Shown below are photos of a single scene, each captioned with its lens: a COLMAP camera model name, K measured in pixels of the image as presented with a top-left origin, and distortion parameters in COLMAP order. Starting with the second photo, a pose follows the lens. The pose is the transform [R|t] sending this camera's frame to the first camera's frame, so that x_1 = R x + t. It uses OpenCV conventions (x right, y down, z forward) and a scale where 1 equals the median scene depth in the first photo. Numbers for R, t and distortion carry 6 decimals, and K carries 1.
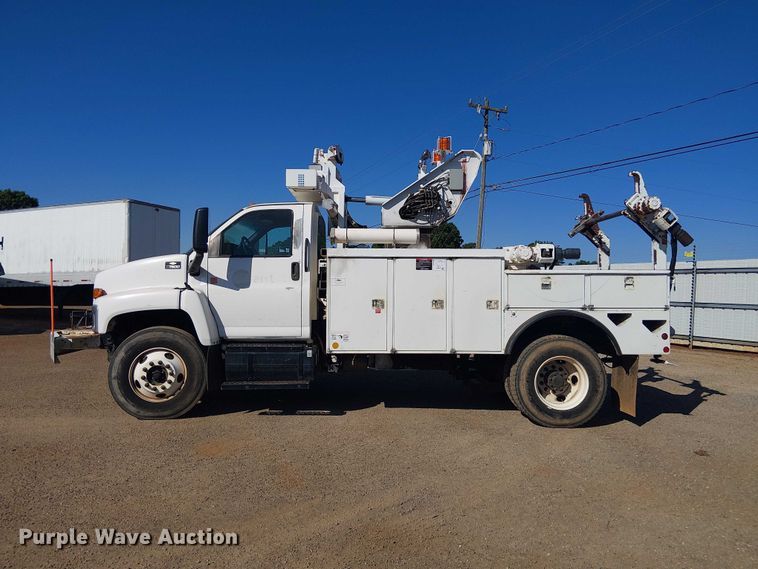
lens RADIAL K [[571.6, 0, 379.0], [0, 571.6, 284.5], [0, 0, 1]] dist [0.119052, -0.206252]
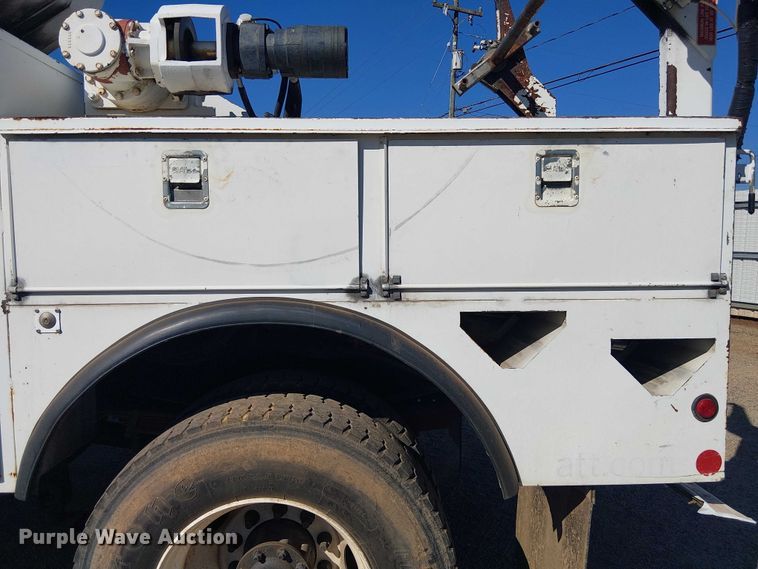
lens RADIAL K [[571.6, 0, 379.0], [0, 571.6, 284.5], [0, 0, 1]] dist [0.119052, -0.206252]
pose [[0.999967, -0.007962, -0.001701, 0.361207], [0.008079, 0.996212, 0.086579, 0.018747], [0.001005, -0.086590, 0.996244, 0.770874]]
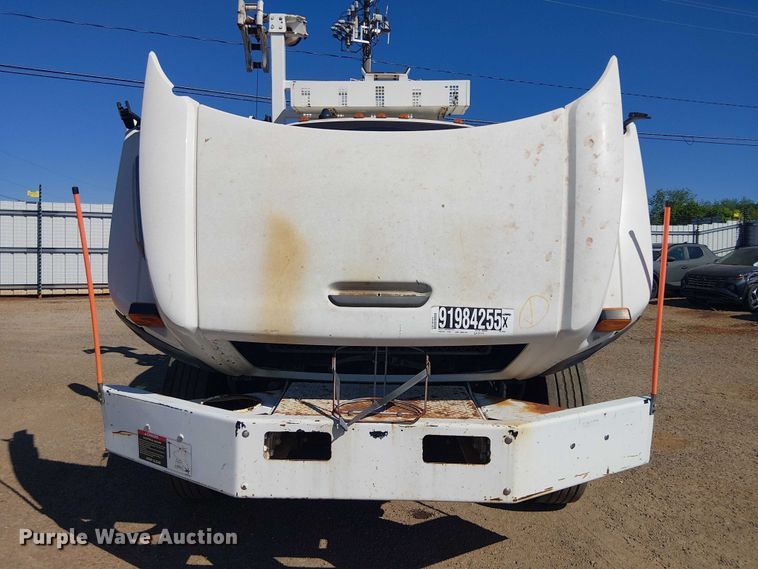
lens RADIAL K [[571.6, 0, 379.0], [0, 571.6, 284.5], [0, 0, 1]] dist [0.119052, -0.206252]
pose [[0.030118, -0.091217, 0.995375, -0.939660], [-0.022581, 0.995511, 0.091913, -0.020287], [-0.999291, -0.025245, 0.027923, 1.147137]]
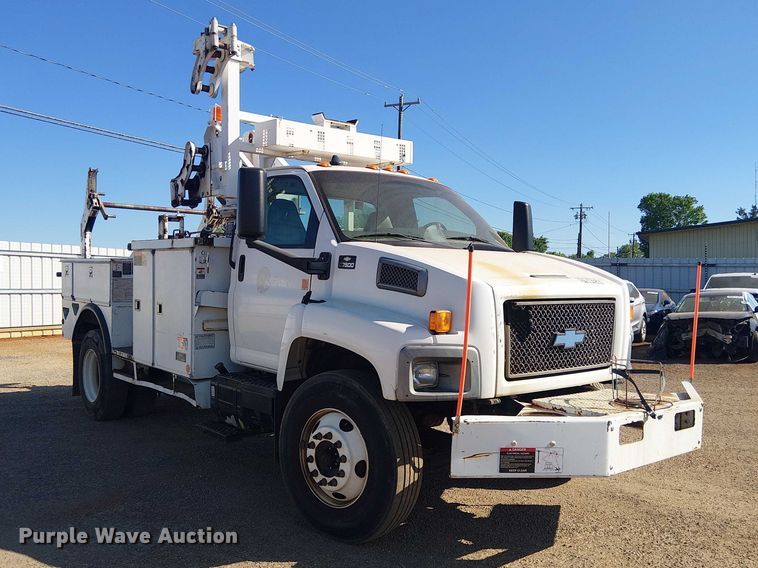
lens RADIAL K [[669.5, 0, 366.9], [0, 669.5, 283.5], [0, 0, 1]] dist [0.054488, -0.010326]
pose [[-0.609322, -0.033641, 0.792209, -0.923862], [-0.031957, 0.999330, 0.017857, -0.021963], [-0.792278, -0.014436, -0.609989, 1.706994]]
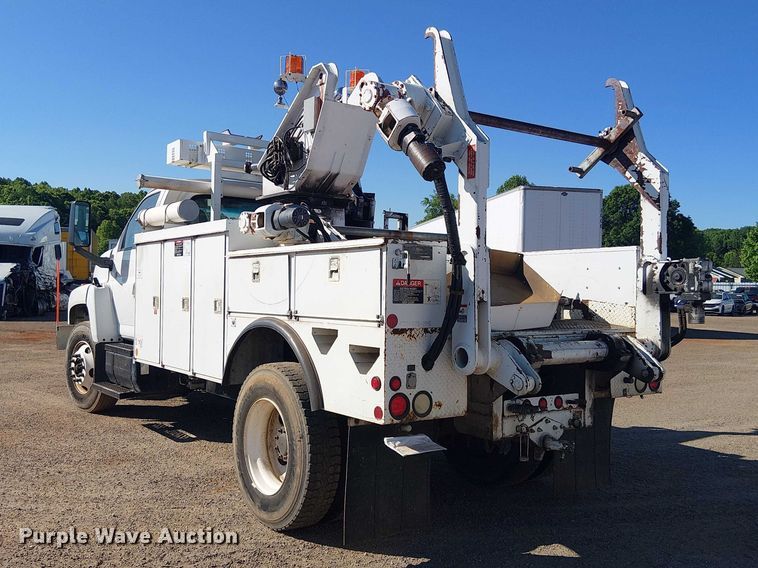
lens RADIAL K [[721.9, 0, 360.9], [0, 721.9, 284.4], [0, 0, 1]] dist [0.063608, 0.001511]
pose [[0.563477, -0.004009, -0.826122, 0.951800], [-0.003599, 0.999967, -0.007308, 0.015767], [0.826124, 0.007091, 0.563444, 0.668660]]
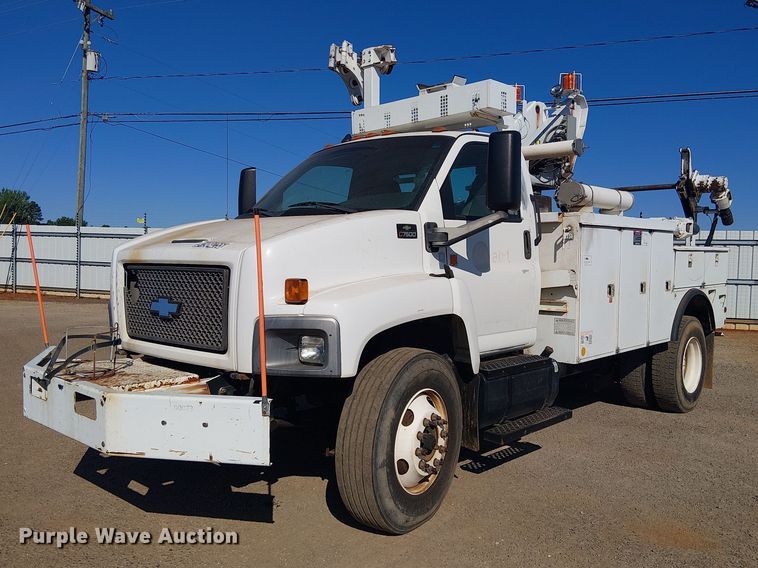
lens RADIAL K [[657.9, 0, 379.0], [0, 657.9, 284.0], [0, 0, 1]] dist [0.051830, 0.000815]
pose [[0.695145, -0.033474, 0.718090, -0.824361], [-0.009329, 0.998411, 0.055572, -0.018856], [-0.718809, -0.045330, 0.693728, 0.611935]]
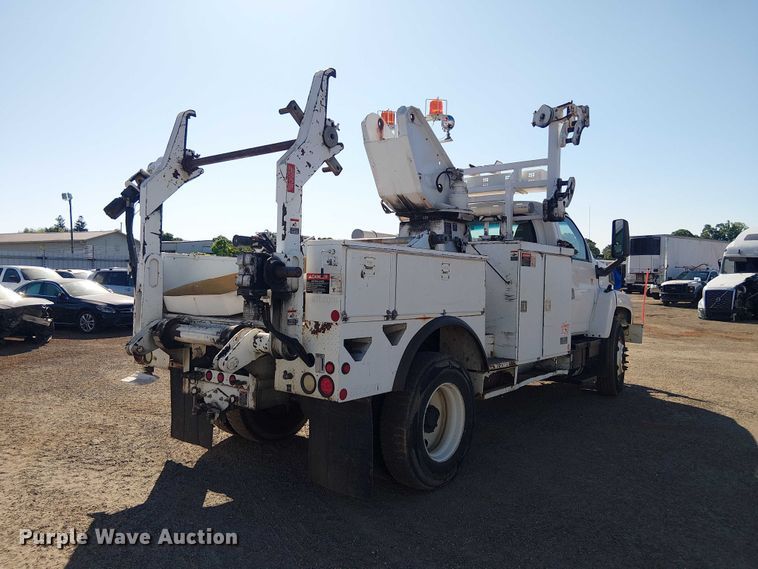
lens RADIAL K [[571.6, 0, 379.0], [0, 571.6, 284.5], [0, 0, 1]] dist [0.119052, -0.206252]
pose [[-0.638050, -0.016555, -0.769817, 0.884401], [-0.017247, 0.999825, -0.007206, 0.016415], [0.769802, 0.008679, -0.638224, 1.739187]]
